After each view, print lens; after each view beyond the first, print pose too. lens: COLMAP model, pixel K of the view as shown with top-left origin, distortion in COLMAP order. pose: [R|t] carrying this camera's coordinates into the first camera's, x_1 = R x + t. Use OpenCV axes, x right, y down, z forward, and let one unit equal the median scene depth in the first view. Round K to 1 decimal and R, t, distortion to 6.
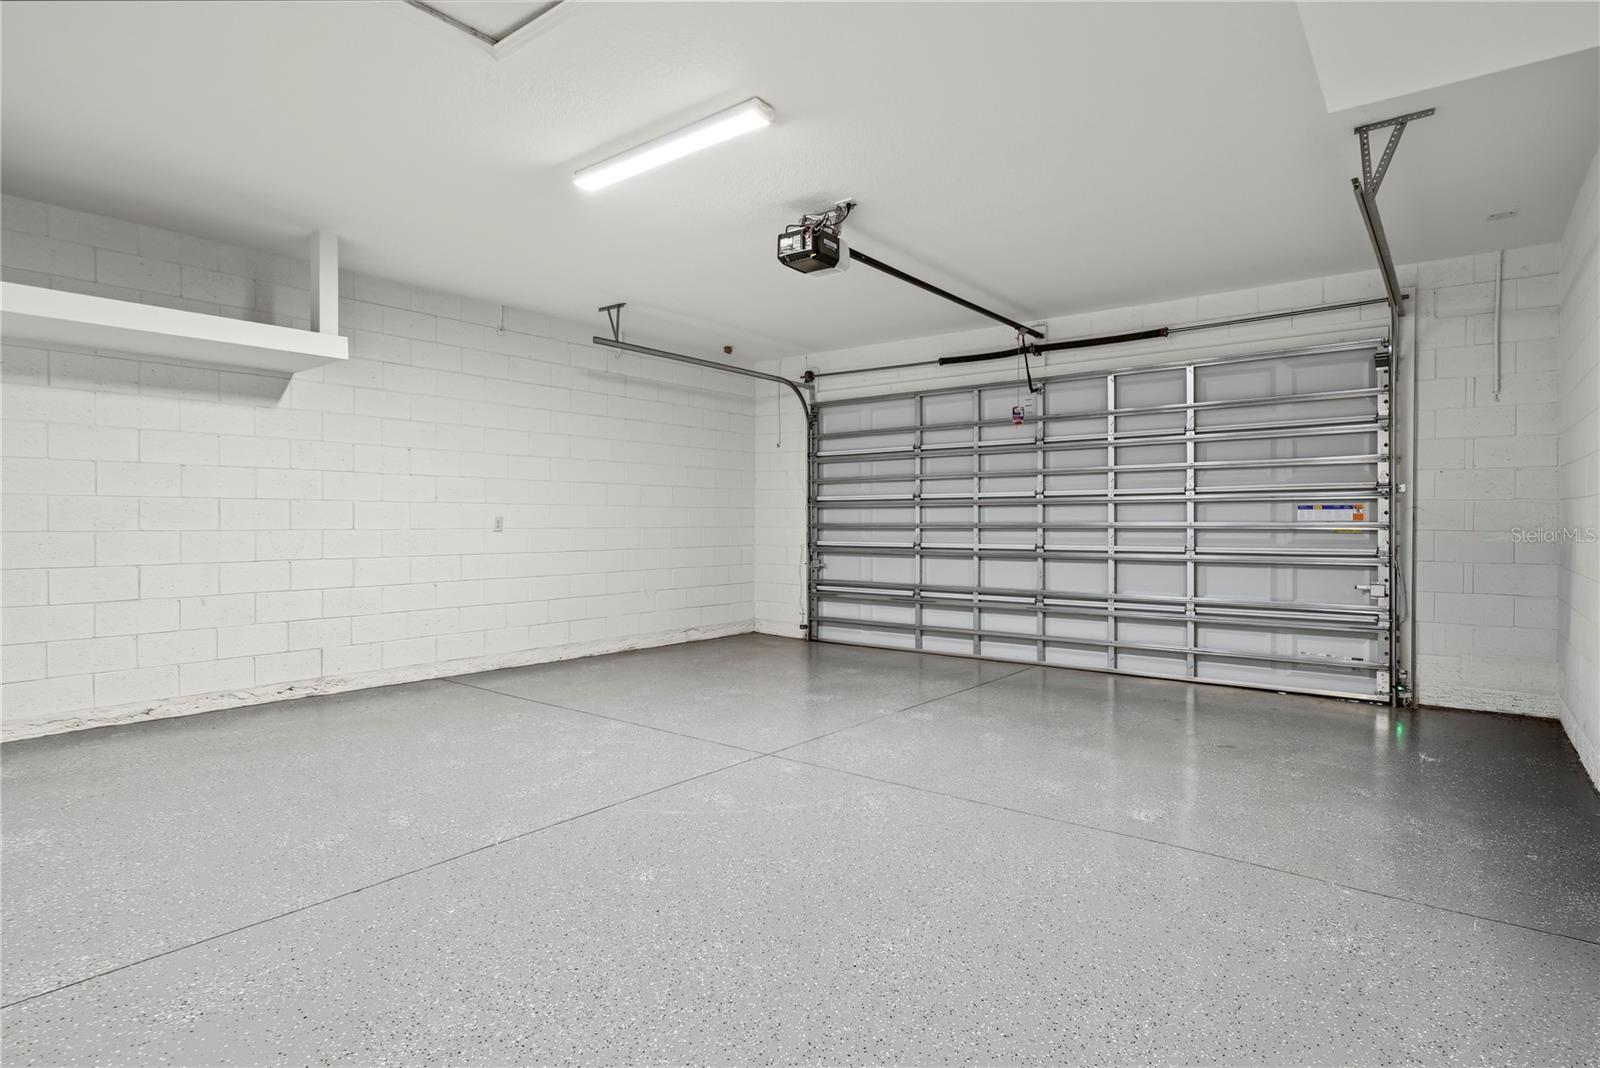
lens RADIAL K [[829.5, 0, 801.7], [0, 829.5, 521.1], [0, 0, 1]] dist [0.001688, 0.000446]
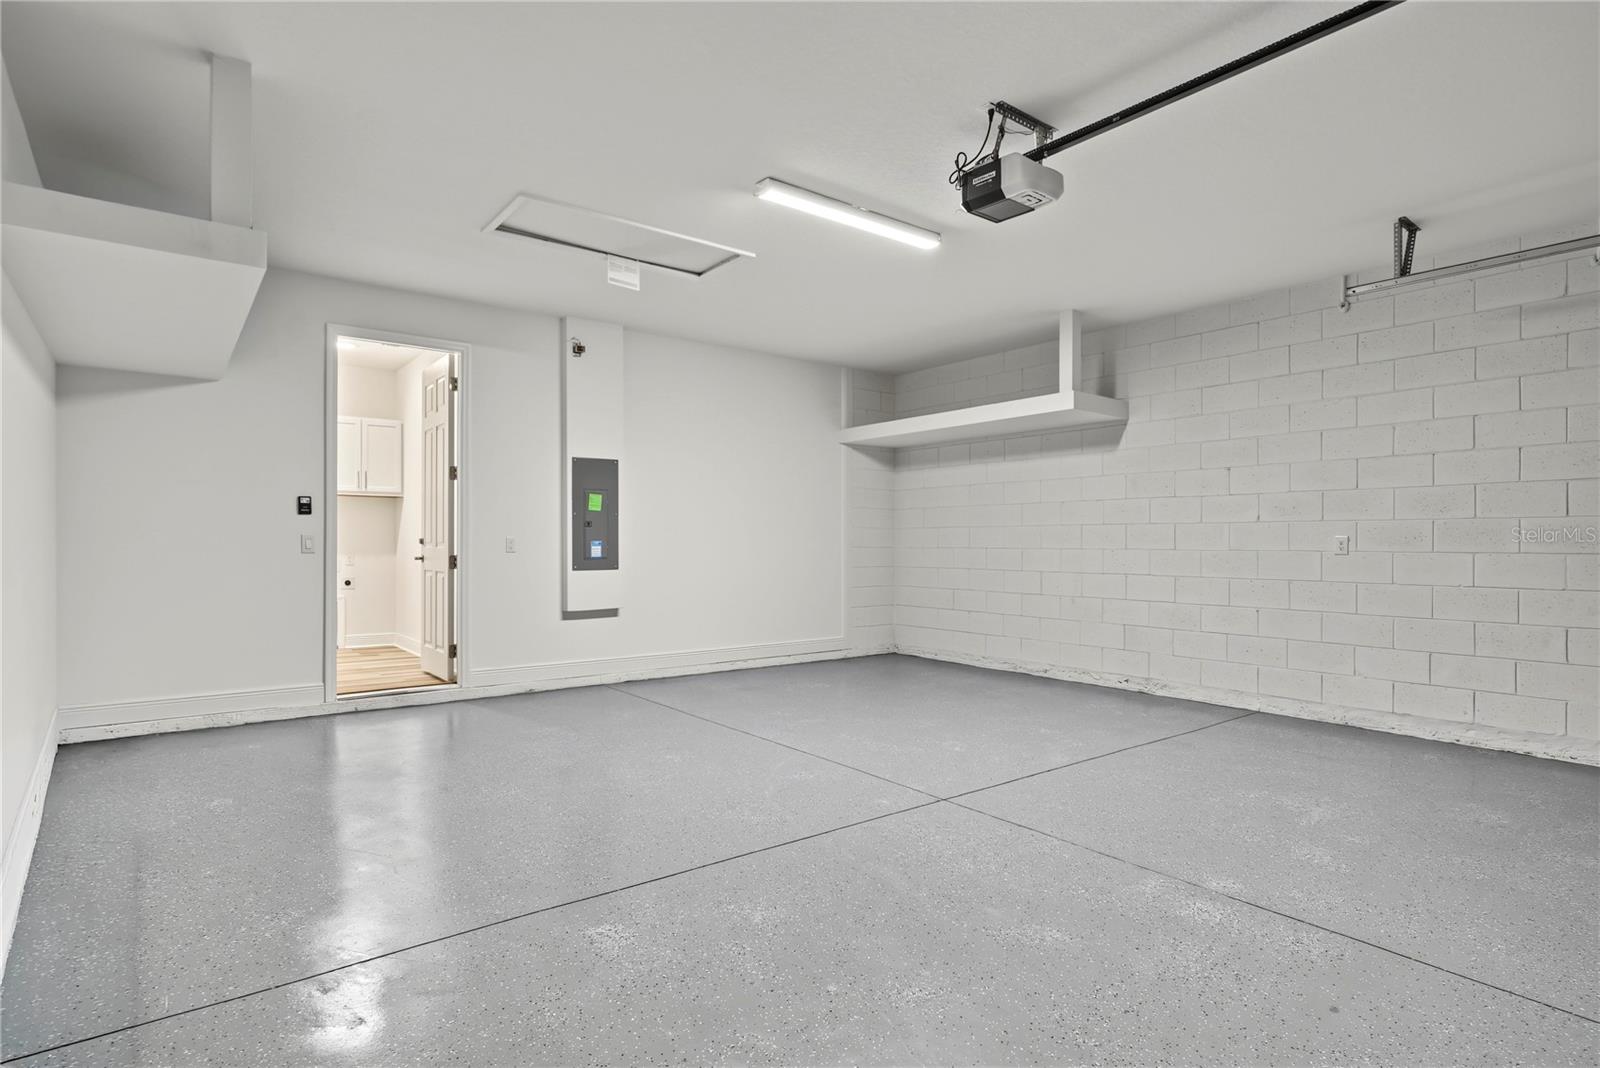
lens RADIAL K [[827.7, 0, 794.3], [0, 827.7, 537.6], [0, 0, 1]] dist [-0.002019, 0.000925]
pose [[-0.248632, -0.010129, -0.968545, 0.719706], [-0.007393, 0.999936, -0.008560, 0.008014], [0.968570, 0.005032, -0.248691, 0.892974]]
